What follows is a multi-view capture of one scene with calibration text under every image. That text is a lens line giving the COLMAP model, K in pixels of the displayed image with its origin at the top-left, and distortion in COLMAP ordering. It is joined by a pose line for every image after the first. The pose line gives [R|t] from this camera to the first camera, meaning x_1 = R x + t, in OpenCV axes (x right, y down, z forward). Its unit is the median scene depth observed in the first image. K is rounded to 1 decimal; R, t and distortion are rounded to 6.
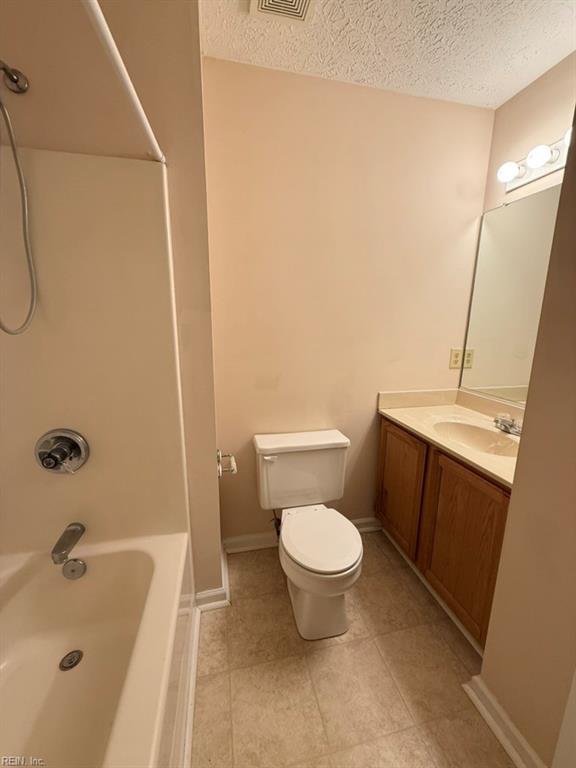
lens RADIAL K [[306.1, 0, 286.9], [0, 306.1, 381.8], [0, 0, 1]] dist [0.000458, -0.000310]
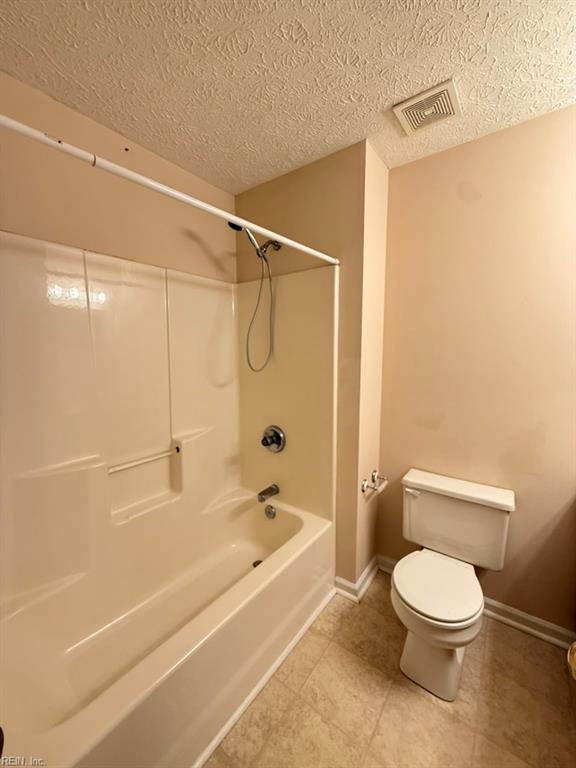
lens RADIAL K [[306.1, 0, 286.9], [0, 306.1, 381.8], [0, 0, 1]] dist [0.000458, -0.000310]
pose [[0.648735, 0.067142, -0.758047, 0.538522], [-0.141369, 0.989395, -0.033350, -0.039811], [0.747769, 0.128799, 0.651347, -0.093583]]
